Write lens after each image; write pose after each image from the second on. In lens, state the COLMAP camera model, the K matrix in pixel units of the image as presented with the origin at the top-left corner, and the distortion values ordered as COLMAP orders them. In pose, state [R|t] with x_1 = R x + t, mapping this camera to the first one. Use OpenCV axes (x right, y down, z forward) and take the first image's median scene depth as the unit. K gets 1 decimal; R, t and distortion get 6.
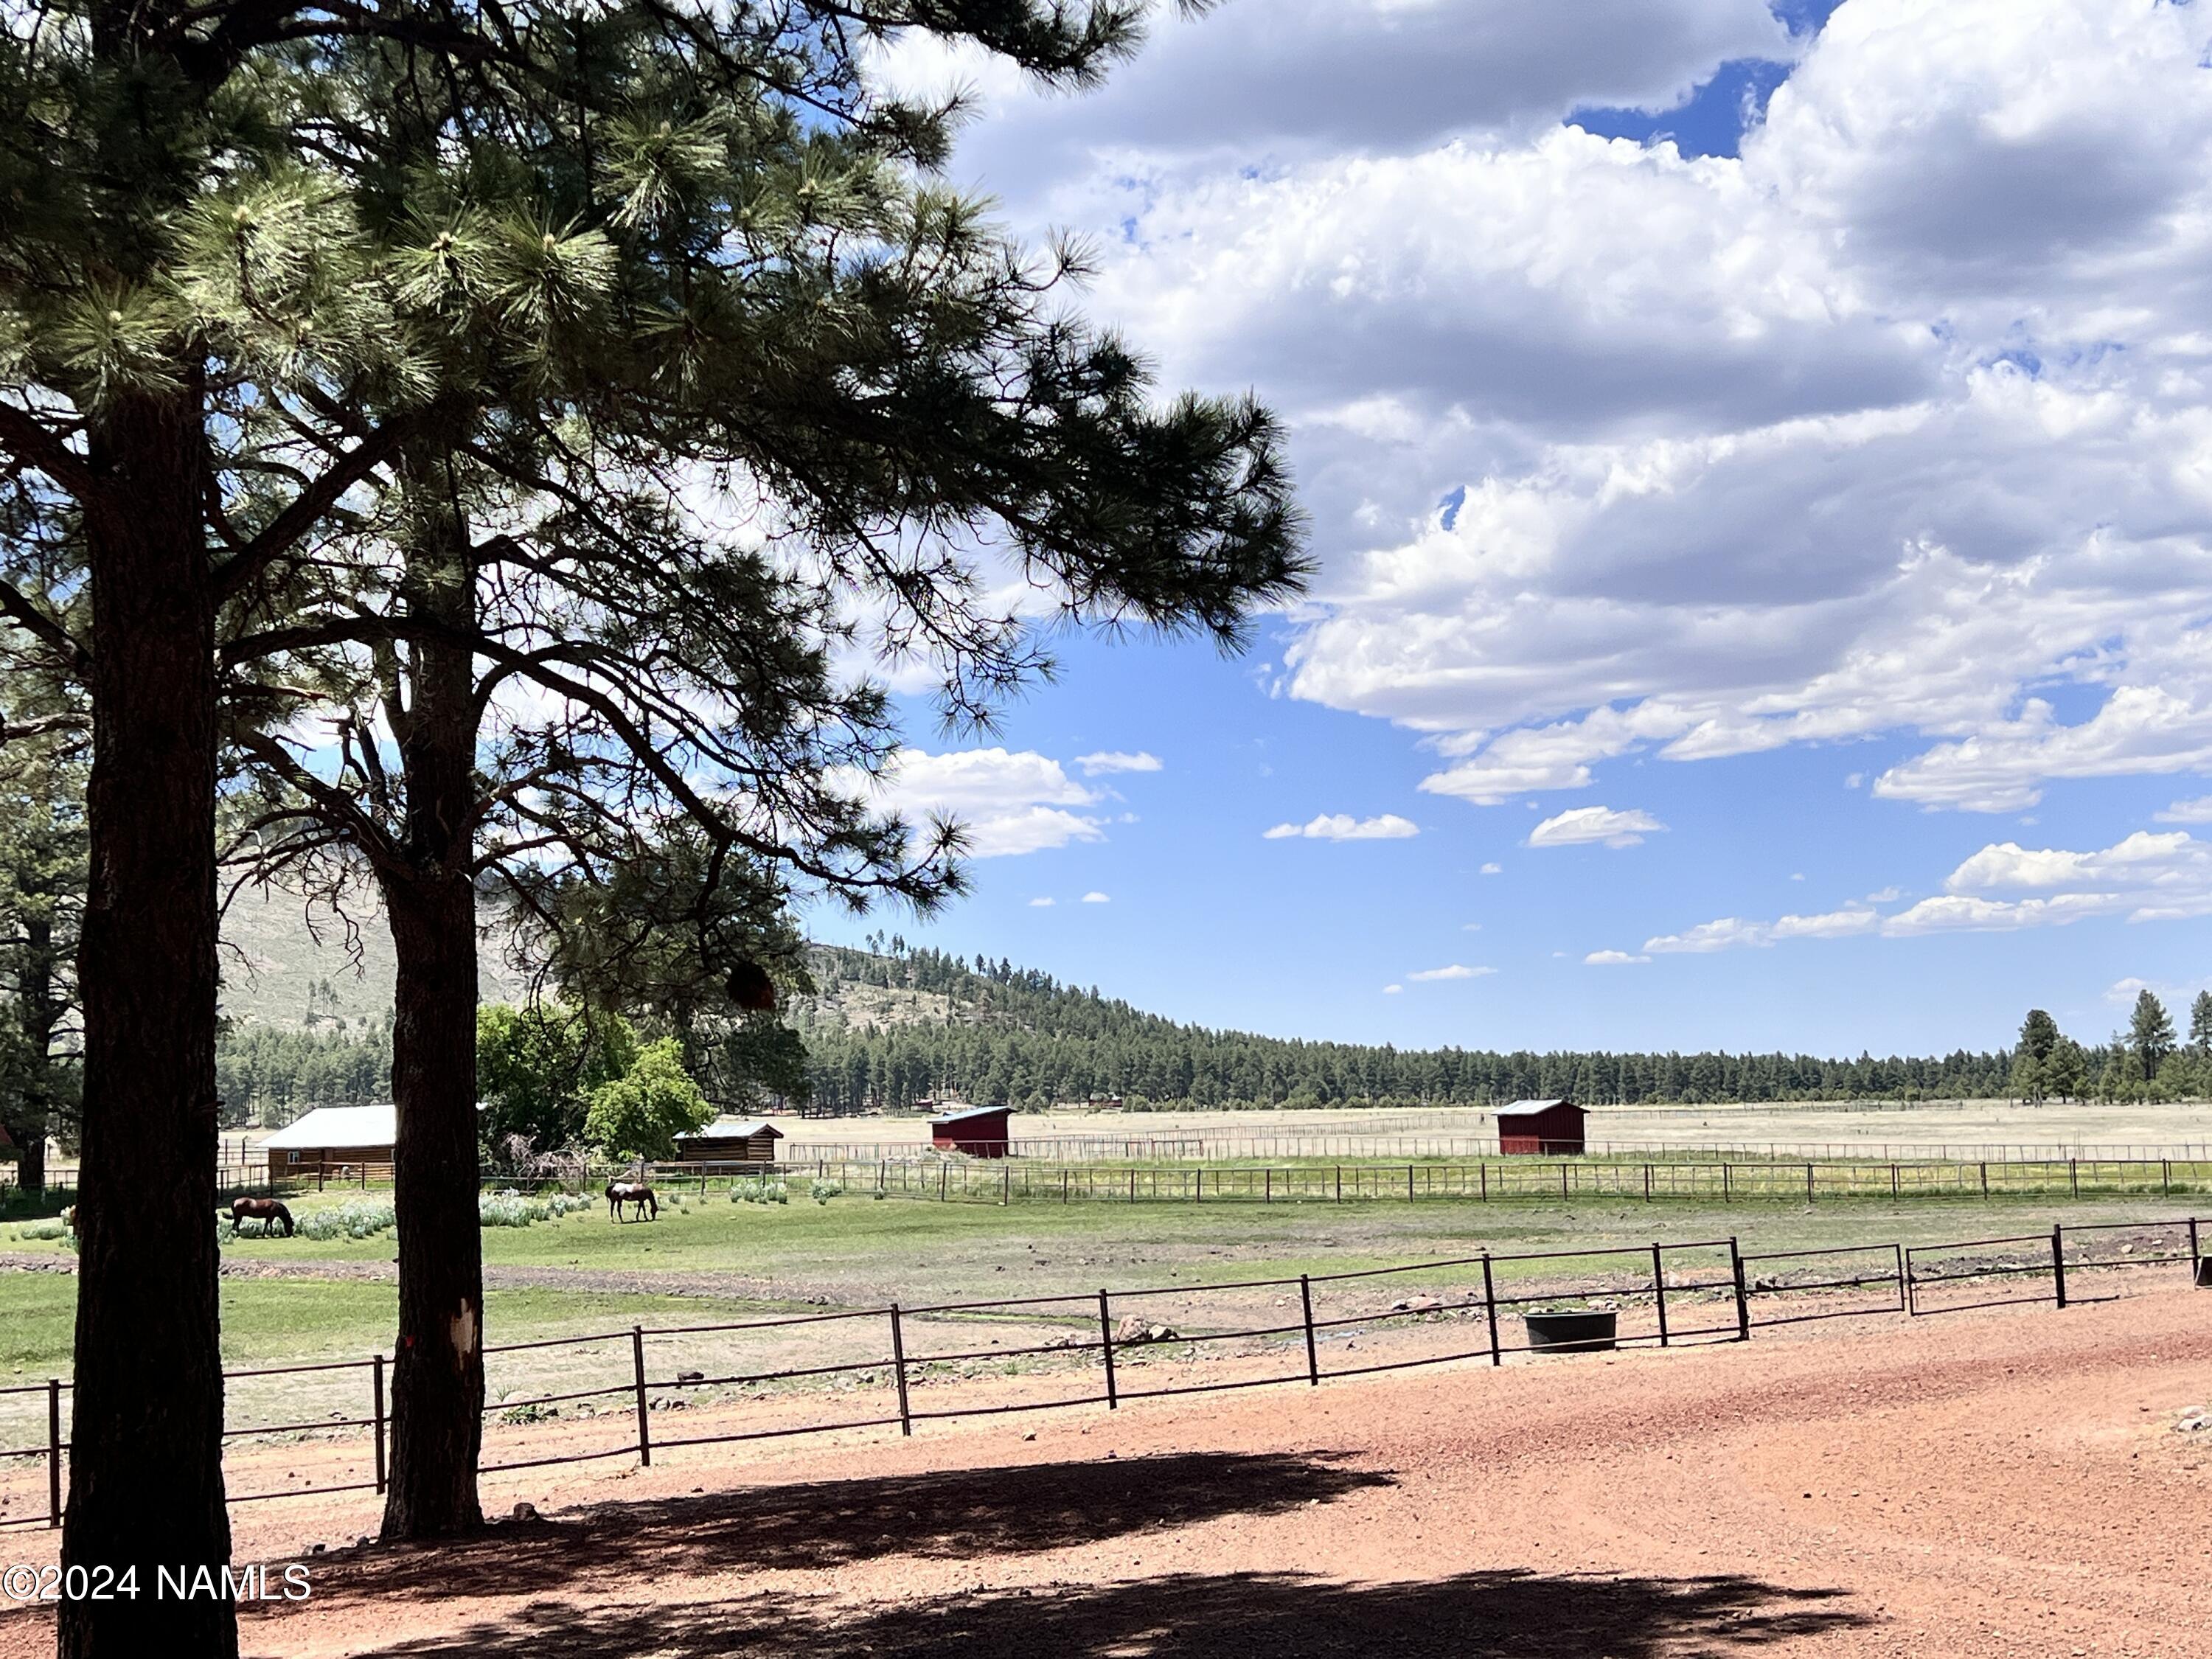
lens RADIAL K [[2929.6, 0, 1105.8], [0, 2929.6, 827.7], [0, 0, 1]] dist [0.134520, -0.030819]
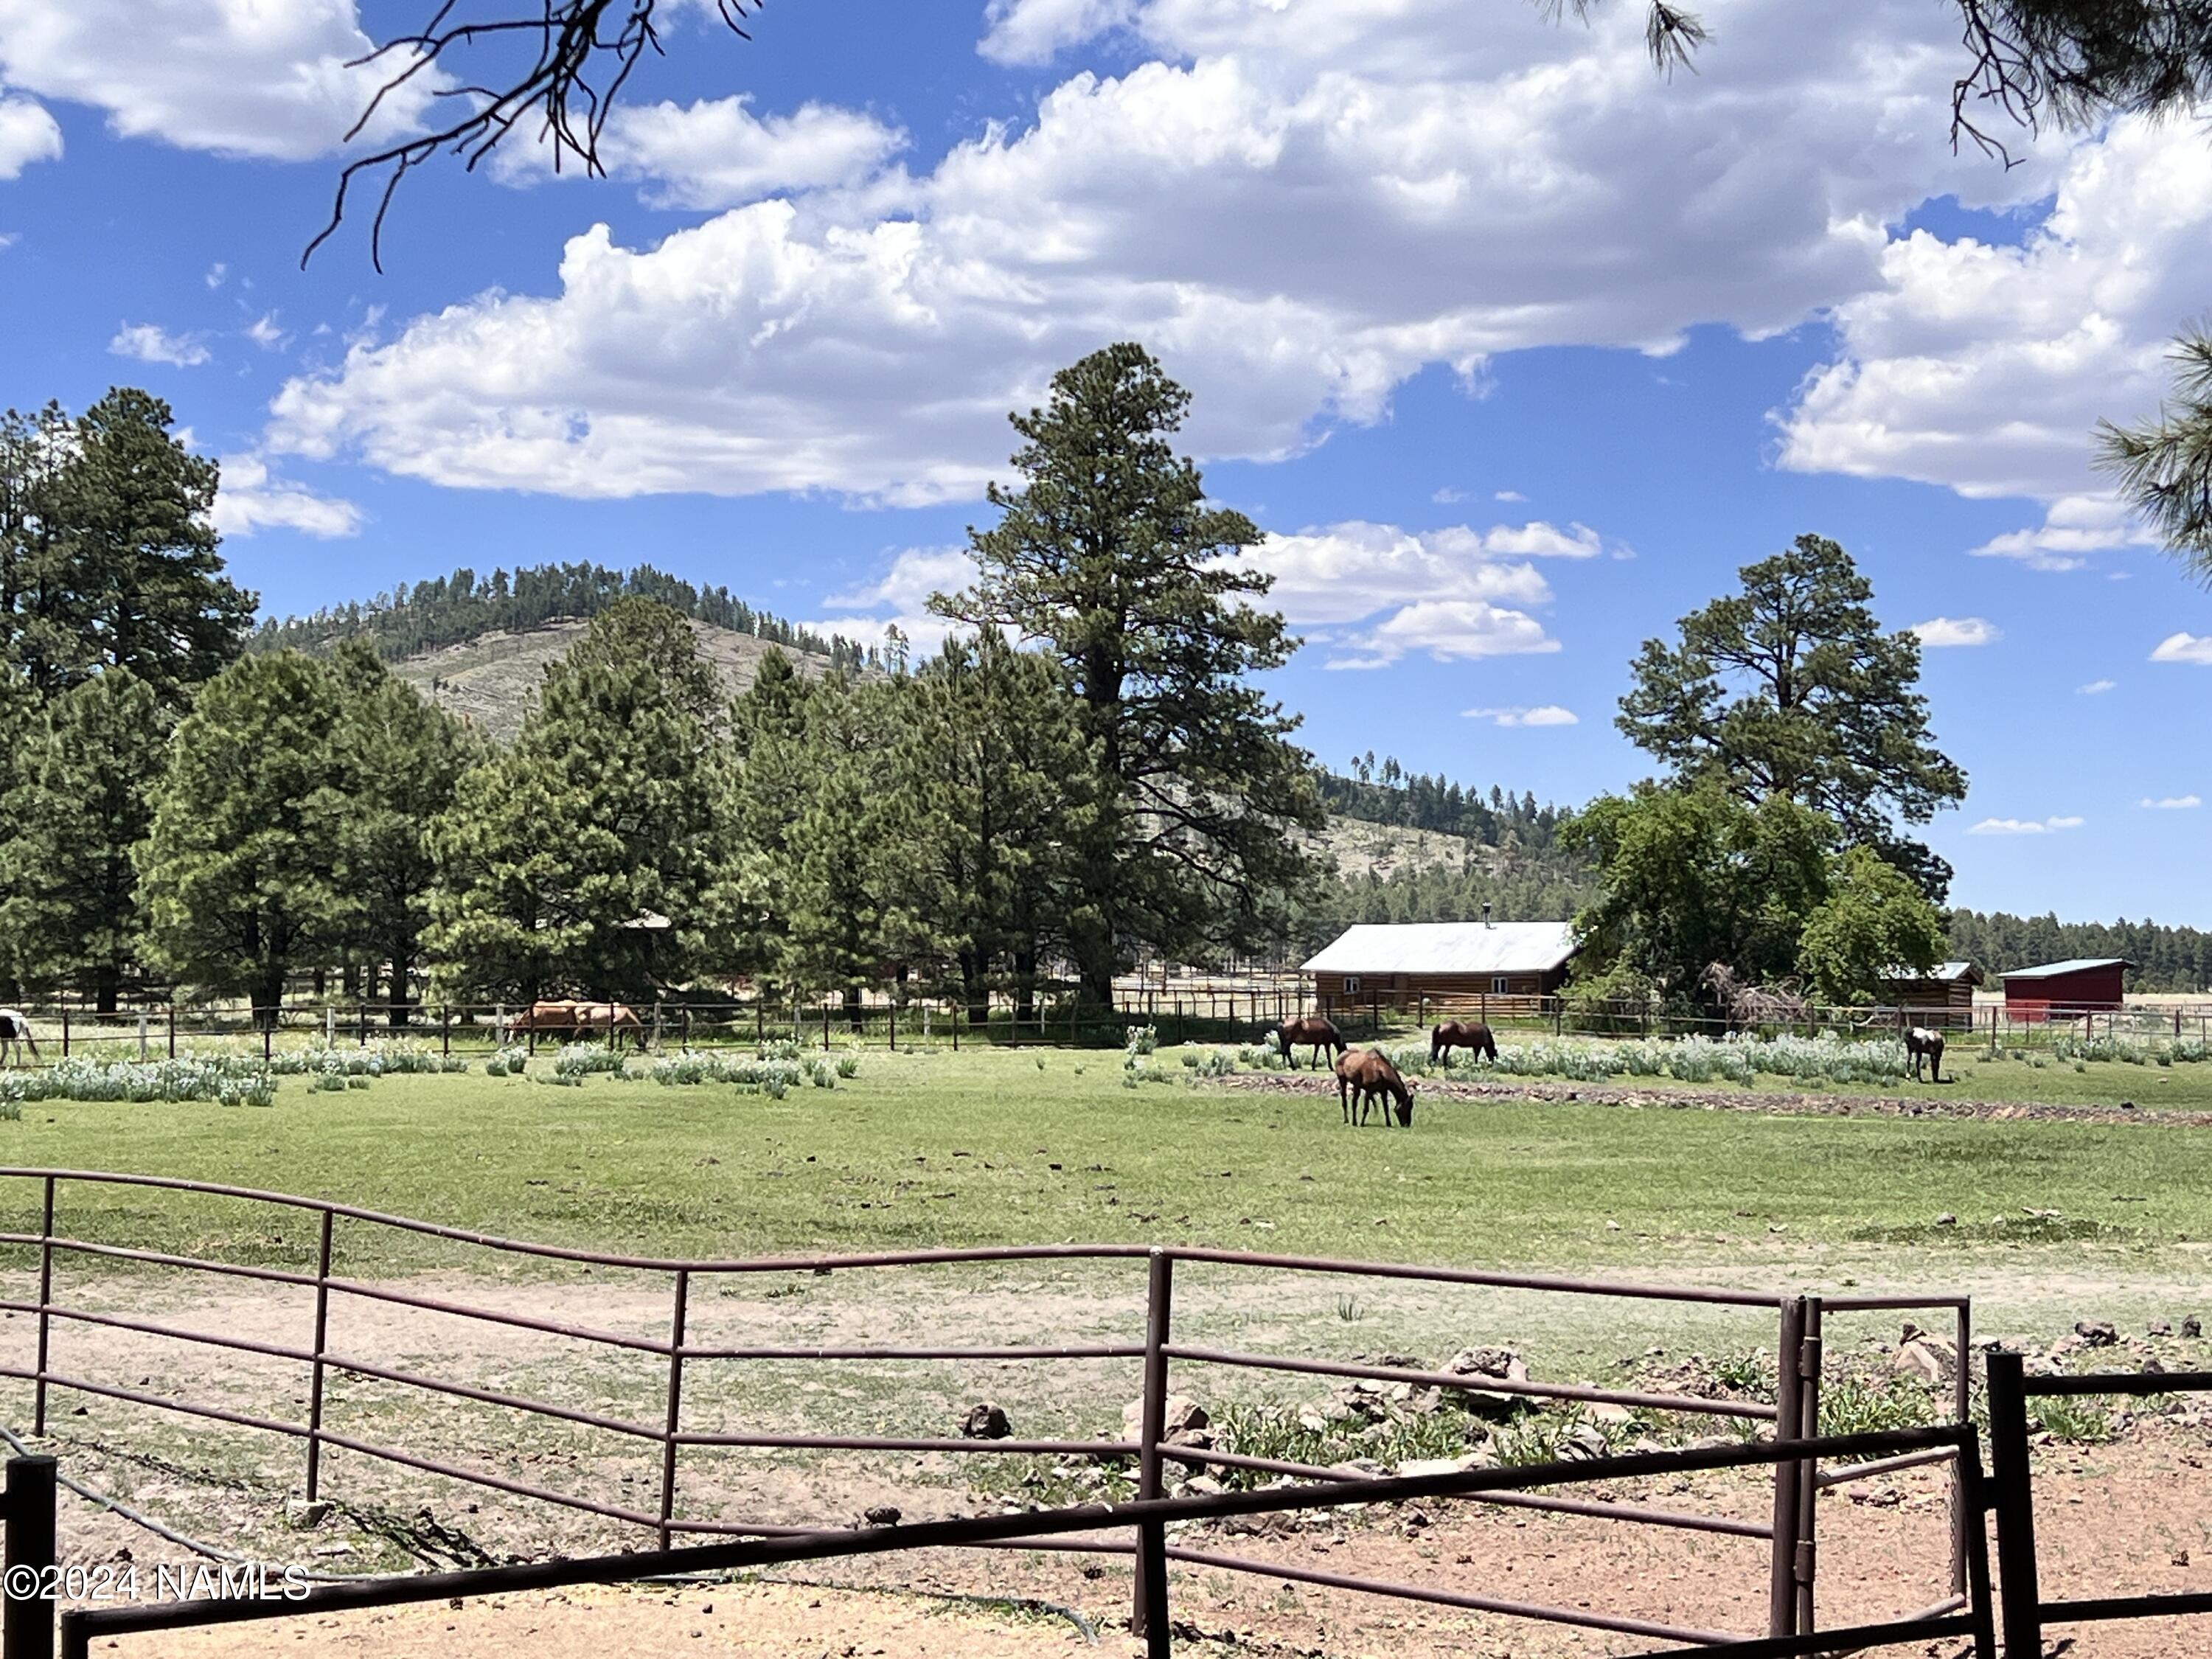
lens RADIAL K [[3702.3, 0, 1056.0], [0, 3702.3, 802.8], [0, 0, 1]] dist [0.061489, -0.038288]
pose [[0.990812, 0.025018, -0.132916, -0.220098], [-0.018750, 0.998662, 0.048201, 0.017614], [0.133944, -0.045266, 0.989955, 0.025371]]
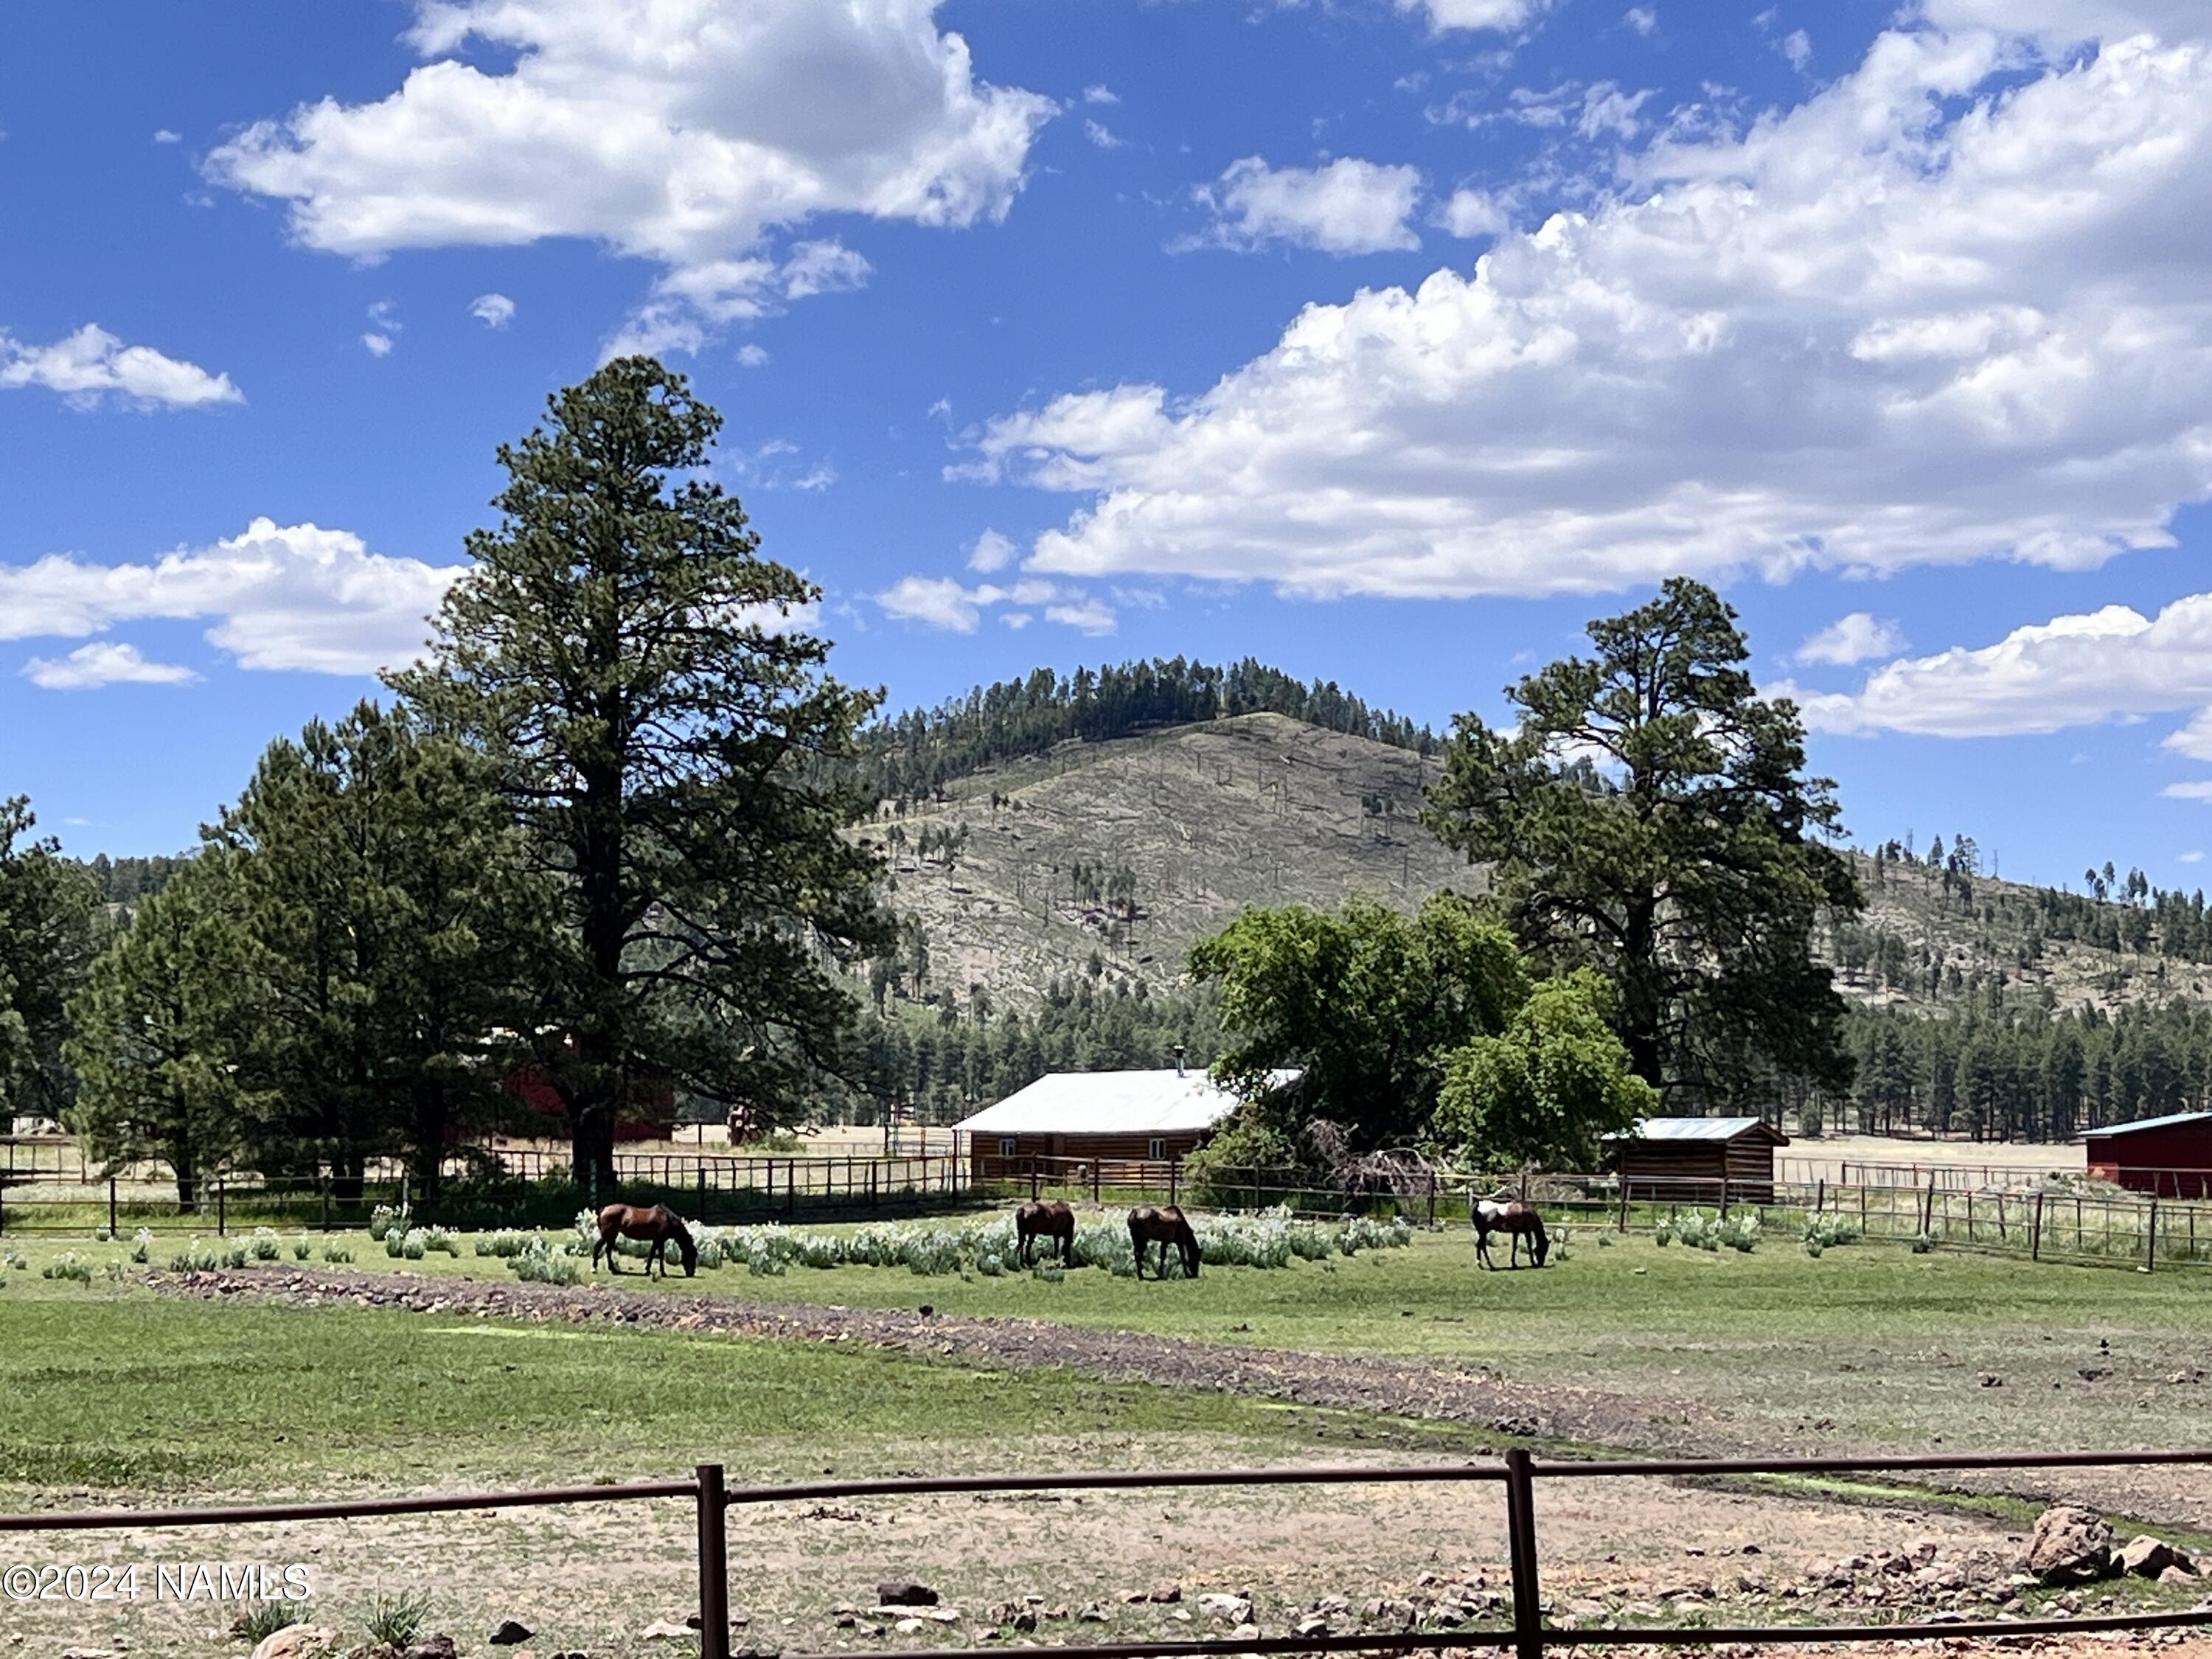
lens RADIAL K [[4284.1, 0, 1106.0], [0, 4284.1, 829.5], [0, 0, 1]] dist [0.183360, -0.214386]
pose [[0.952669, 0.006832, -0.303934, 0.021952], [0.001004, 0.999671, 0.025617, 0.020212], [0.304009, -0.024710, 0.952349, 0.138965]]
